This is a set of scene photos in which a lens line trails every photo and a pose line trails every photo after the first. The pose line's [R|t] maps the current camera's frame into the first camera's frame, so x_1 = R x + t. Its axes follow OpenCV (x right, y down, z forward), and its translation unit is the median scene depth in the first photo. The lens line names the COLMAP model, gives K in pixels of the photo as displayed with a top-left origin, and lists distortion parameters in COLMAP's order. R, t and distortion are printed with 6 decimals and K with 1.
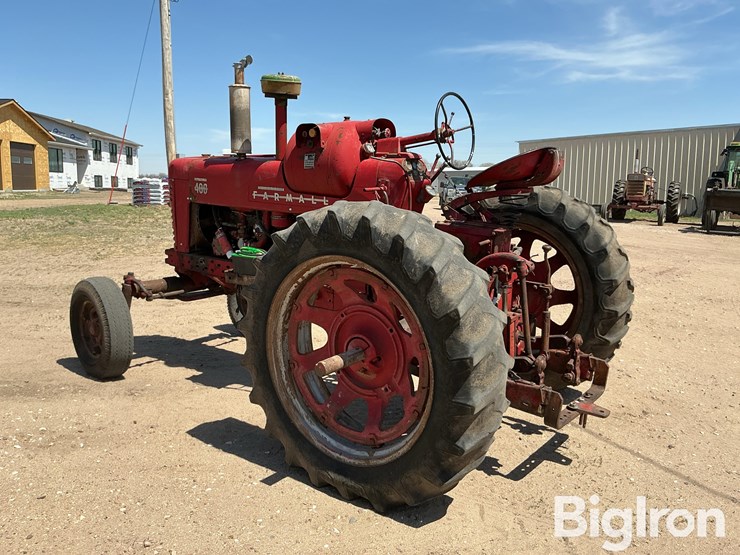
lens RADIAL K [[622.8, 0, 369.3], [0, 622.8, 275.6], [0, 0, 1]] dist [0.102335, -0.219098]
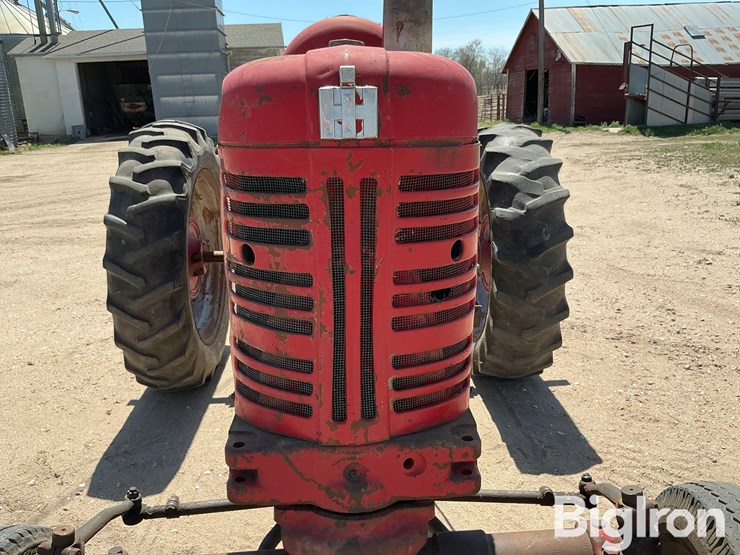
lens RADIAL K [[622.8, 0, 369.3], [0, 622.8, 275.6], [0, 0, 1]] dist [0.102335, -0.219098]
pose [[-0.629744, -0.199807, 0.750666, -0.552585], [0.148954, 0.917361, 0.369136, -0.230895], [-0.762388, 0.344276, -0.547941, 1.351059]]
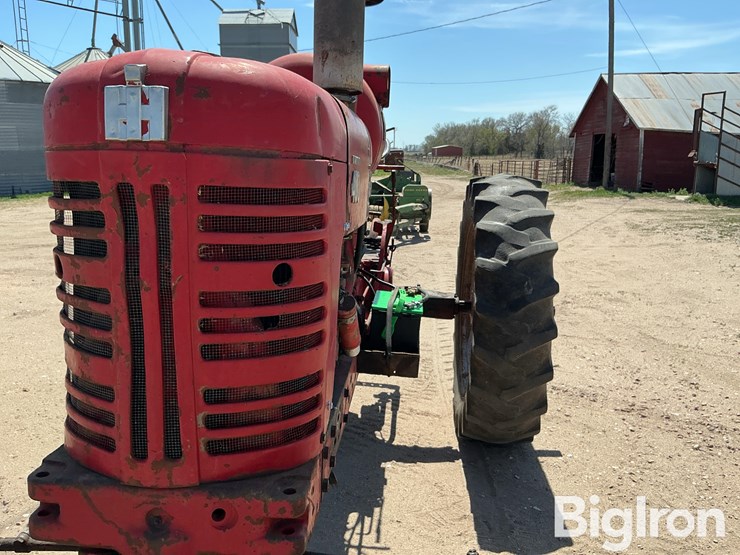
lens RADIAL K [[622.8, 0, 369.3], [0, 622.8, 275.6], [0, 0, 1]] dist [0.102335, -0.219098]
pose [[-0.538021, -0.166906, 0.826242, -0.591621], [0.122509, 0.954310, 0.272550, -0.196863], [-0.833981, 0.247860, -0.492992, 1.260134]]
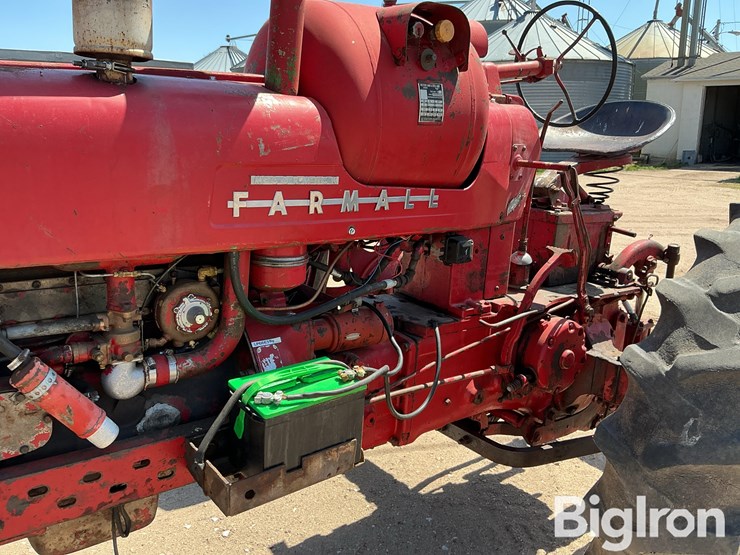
lens RADIAL K [[619.9, 0, 368.5], [0, 619.9, 275.5], [0, 0, 1]] dist [0.133654, -0.276865]
pose [[0.268043, -0.225069, 0.936748, -0.465965], [0.138800, 0.971206, 0.193632, -0.146928], [-0.953356, 0.078119, 0.291564, 0.858816]]
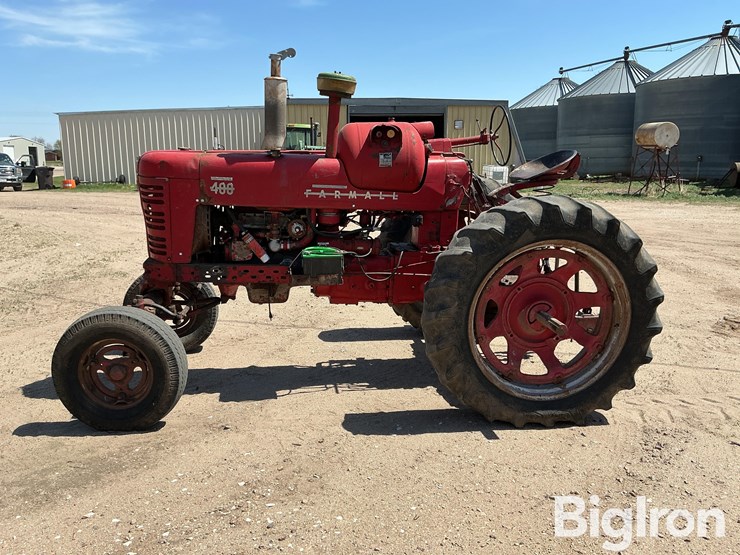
lens RADIAL K [[615.5, 0, 371.9], [0, 615.5, 278.9], [0, 0, 1]] dist [0.108808, -0.202256]
pose [[0.707804, -0.145879, 0.691182, -0.808444], [0.111317, 0.989253, 0.094795, -0.077362], [-0.697583, 0.009844, 0.716437, 0.237905]]
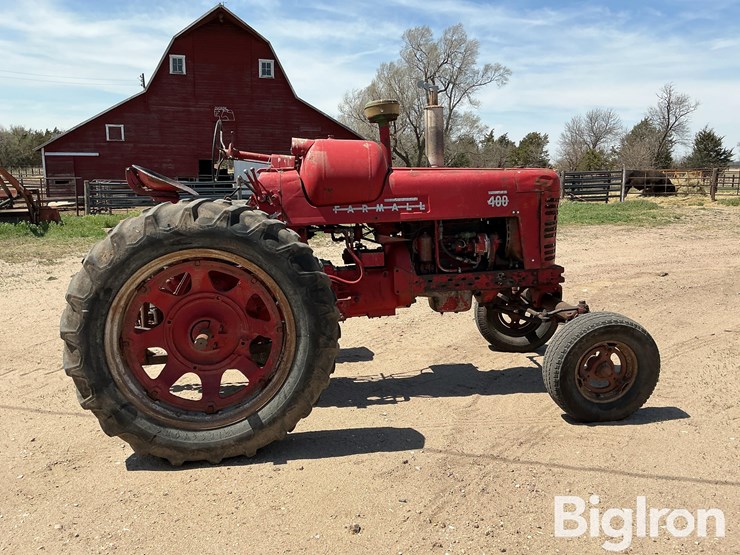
lens RADIAL K [[620.4, 0, 370.9], [0, 620.4, 273.9], [0, 0, 1]] dist [0.100272, -0.183283]
pose [[-0.708894, 0.105776, -0.697338, 0.681083], [-0.115533, 0.957922, 0.262751, -0.301670], [0.695788, 0.266828, -0.666845, 1.767651]]
